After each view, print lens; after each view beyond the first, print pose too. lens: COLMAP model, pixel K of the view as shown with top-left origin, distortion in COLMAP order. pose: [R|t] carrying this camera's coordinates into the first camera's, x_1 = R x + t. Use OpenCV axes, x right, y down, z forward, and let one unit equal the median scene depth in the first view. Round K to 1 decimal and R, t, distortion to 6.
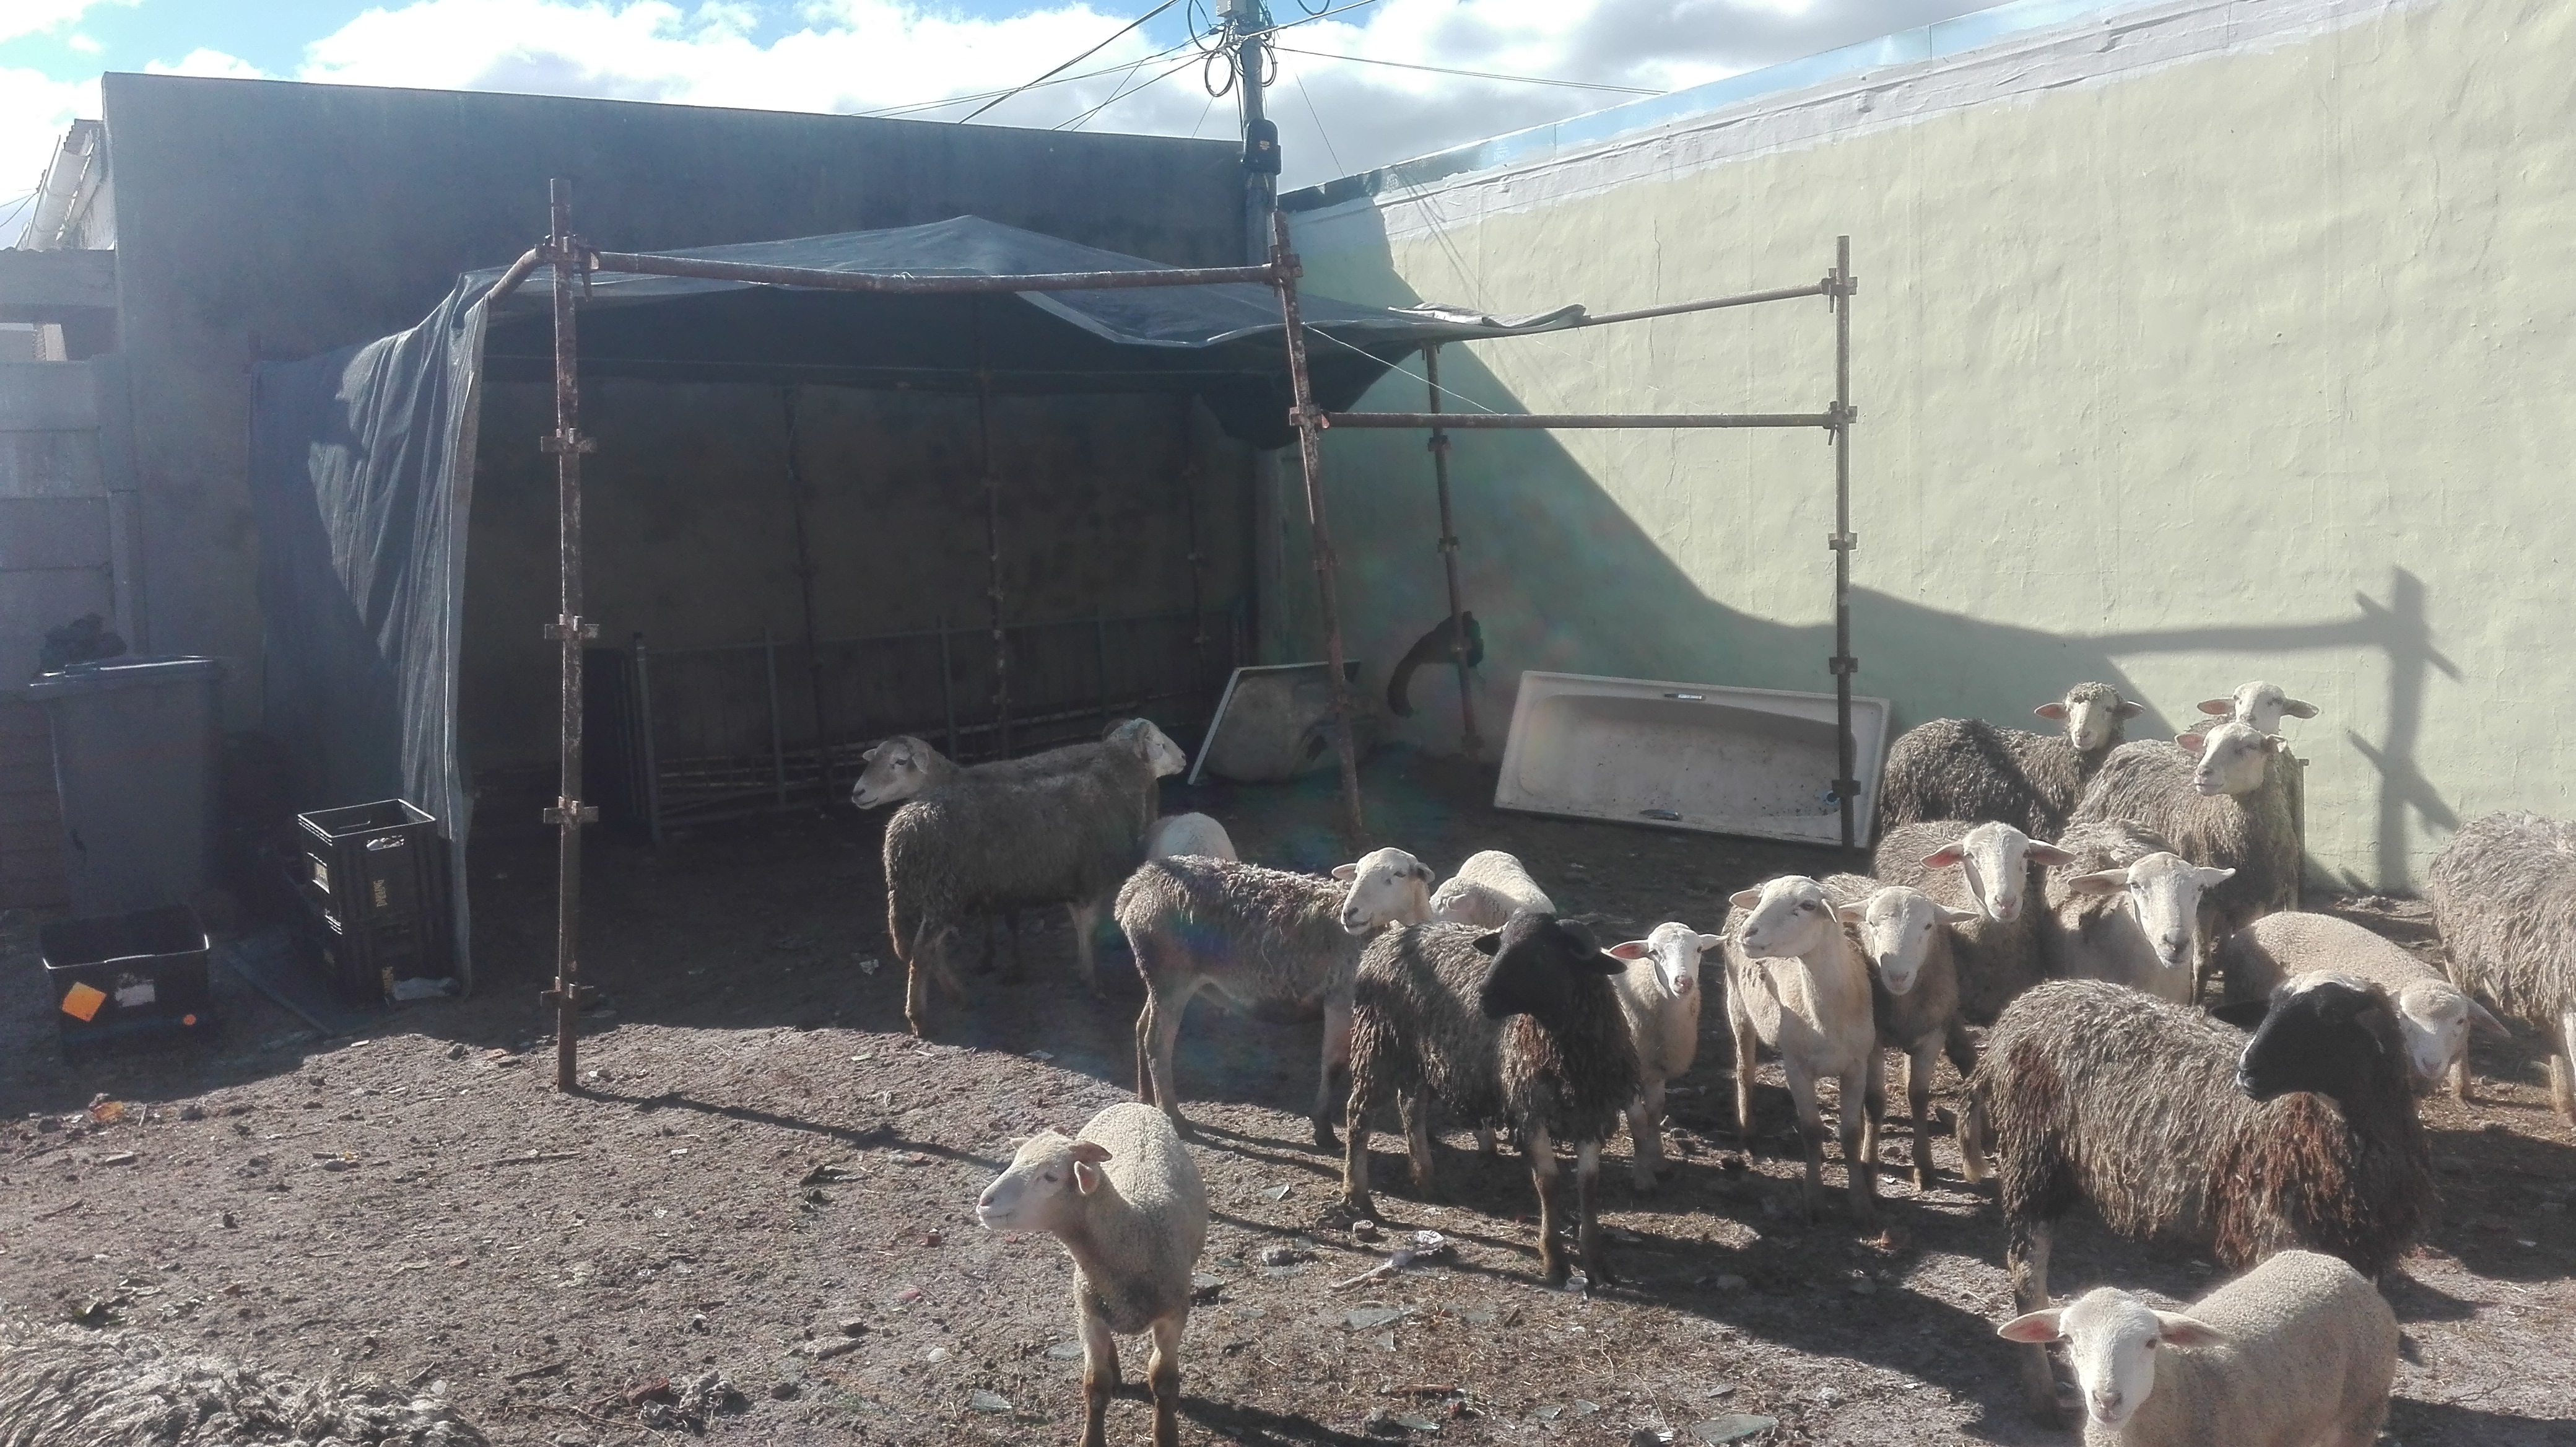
lens RADIAL K [[2076.9, 0, 1224.0], [0, 2076.9, 726.7], [0, 0, 1]] dist [0.096160, -0.171552]
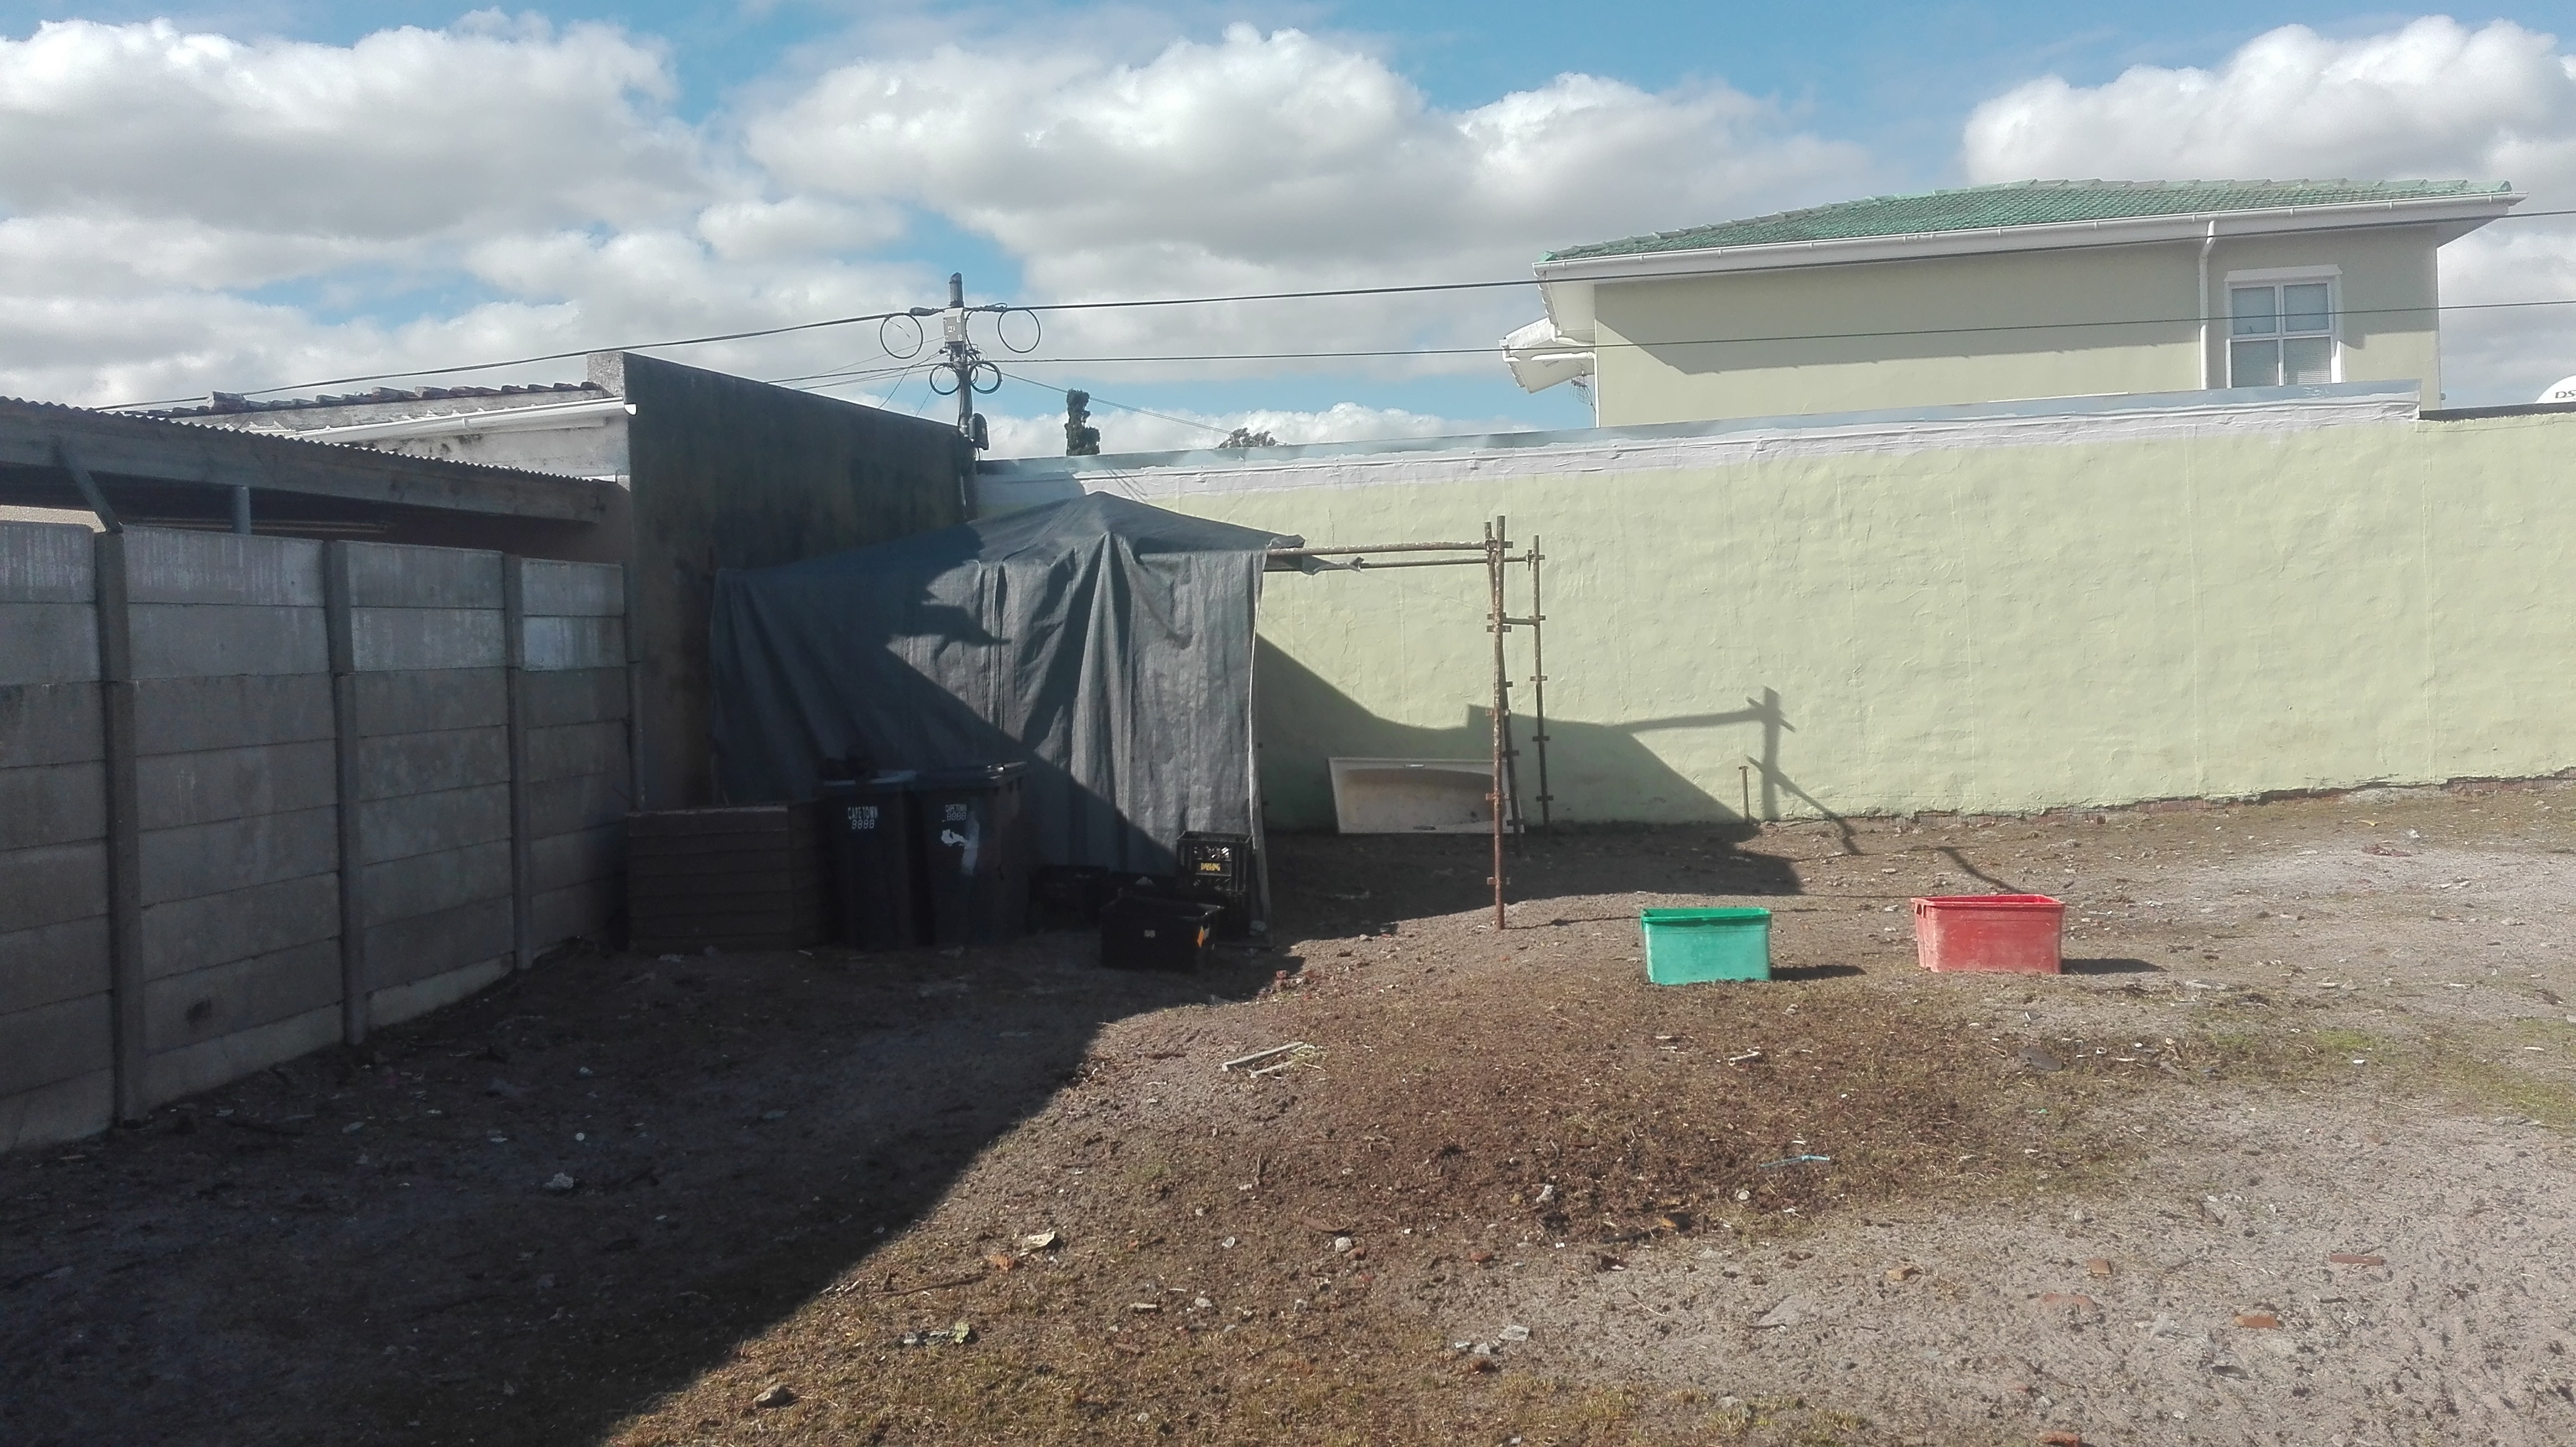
lens RADIAL K [[2076.9, 0, 1224.0], [0, 2076.9, 726.7], [0, 0, 1]] dist [0.096160, -0.171552]
pose [[0.699681, -0.026456, 0.713966, -1.243915], [0.089010, 0.994756, -0.050369, 0.029445], [-0.708889, 0.098793, 0.698367, -0.187286]]
